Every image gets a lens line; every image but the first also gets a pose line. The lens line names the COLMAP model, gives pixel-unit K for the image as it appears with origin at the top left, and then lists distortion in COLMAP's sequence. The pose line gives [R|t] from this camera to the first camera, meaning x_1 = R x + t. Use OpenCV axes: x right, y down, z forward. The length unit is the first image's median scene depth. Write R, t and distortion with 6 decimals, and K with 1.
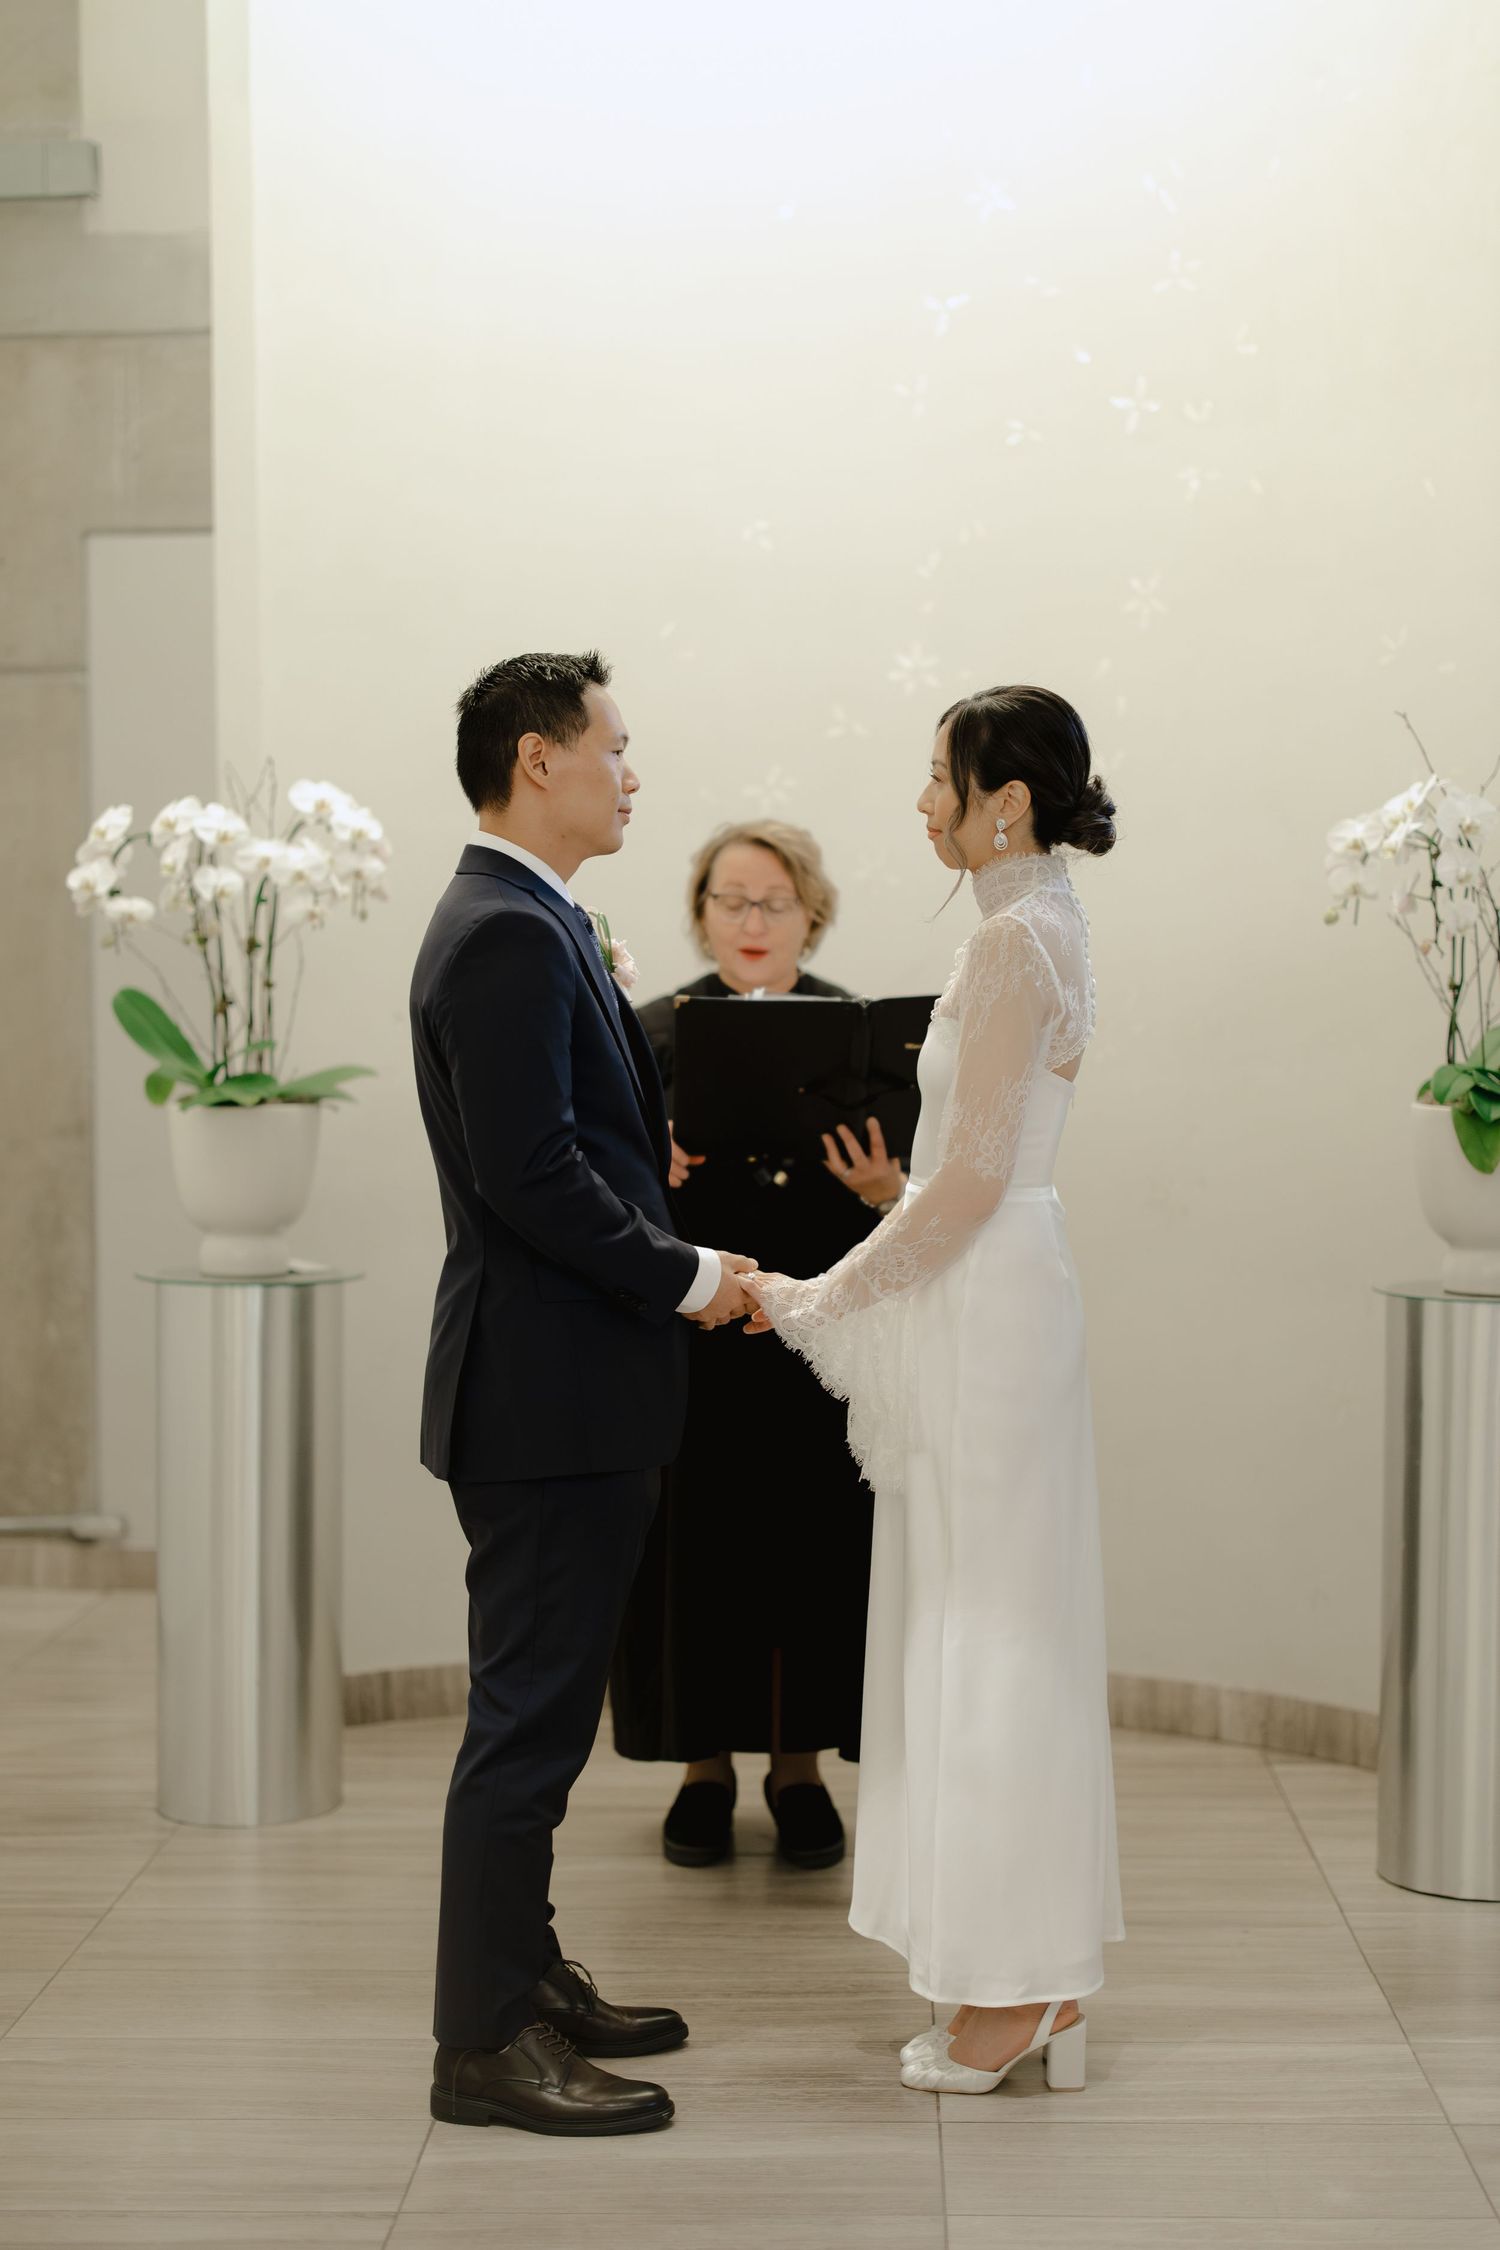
lens RADIAL K [[3402.9, 0, 695.0], [0, 3402.9, 1103.9], [0, 0, 1]] dist [0.006237, 0.000000]
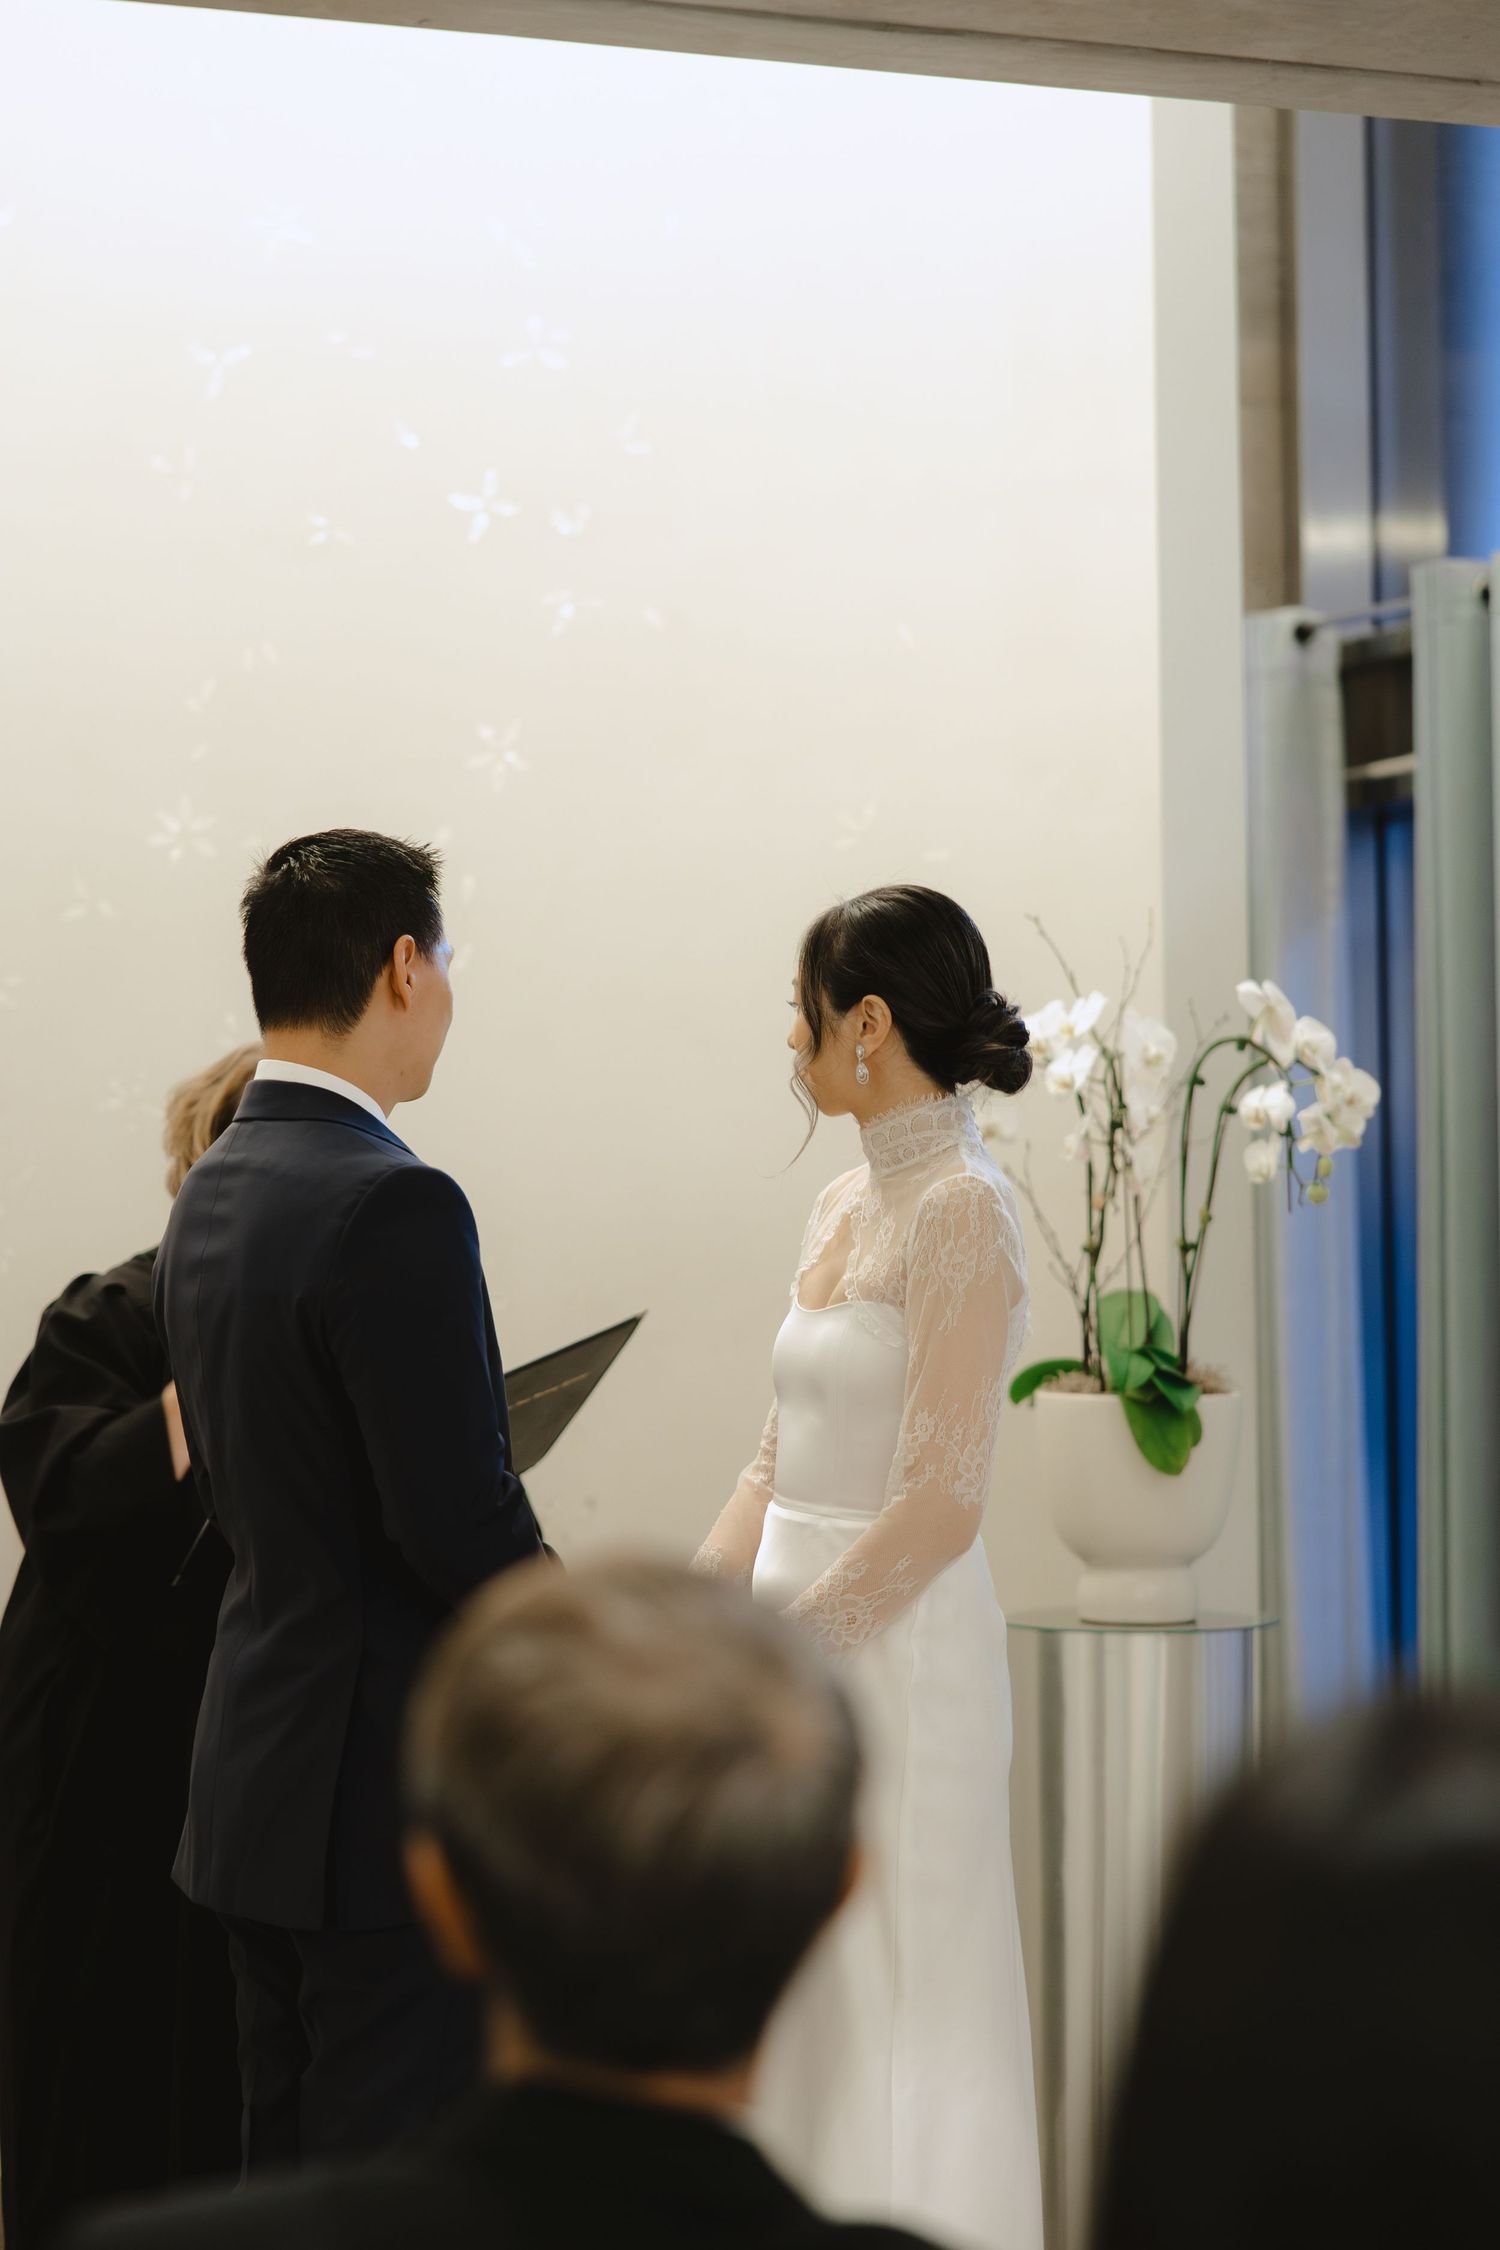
lens RADIAL K [[4572.6, 0, 746.5], [0, 4572.6, 1140.0], [0, 0, 1]] dist [-0.063657, 0.000000]
pose [[0.884159, -0.001608, 0.467183, -0.401155], [0.025561, 0.998663, -0.044937, -0.014599], [-0.466486, 0.051673, 0.883018, 0.069180]]
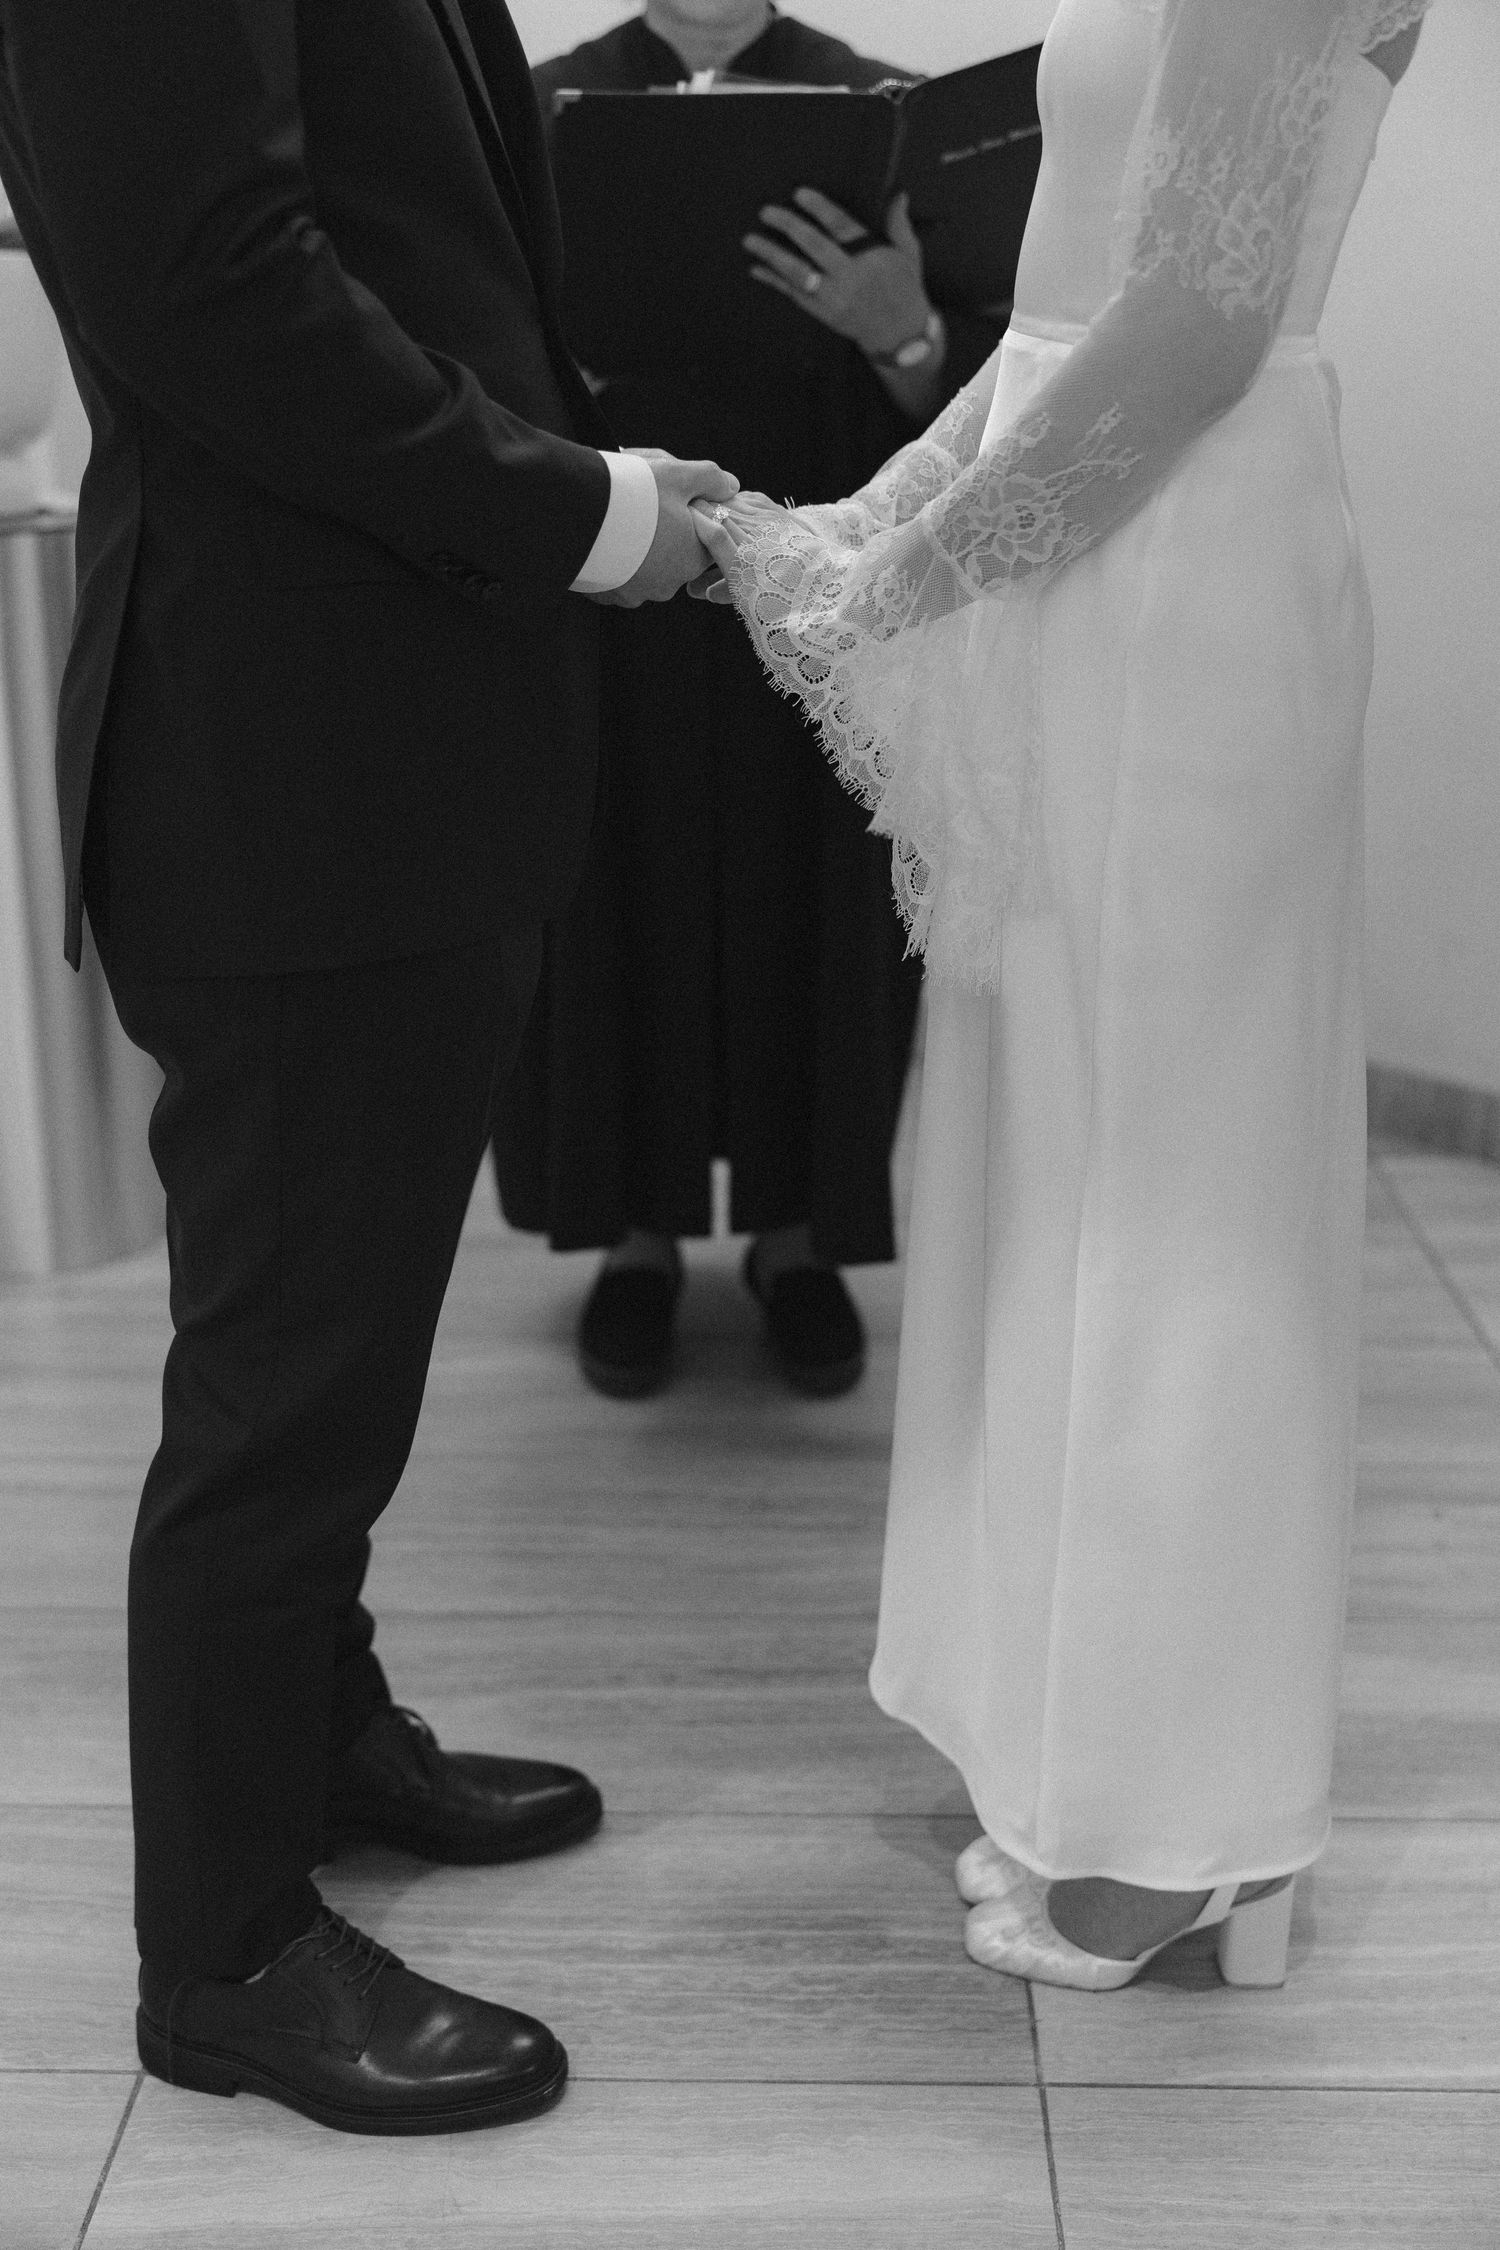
lens RADIAL K [[2558.7, 0, 769.2], [0, 2558.7, 1139.1], [0, 0, 1]] dist [0.087708, 0.000000]
pose [[0.999259, -0.011919, 0.036611, 0.011890], [0.000578, 0.955415, 0.295267, 0.021915], [-0.038498, -0.295027, 0.954713, 0.576079]]
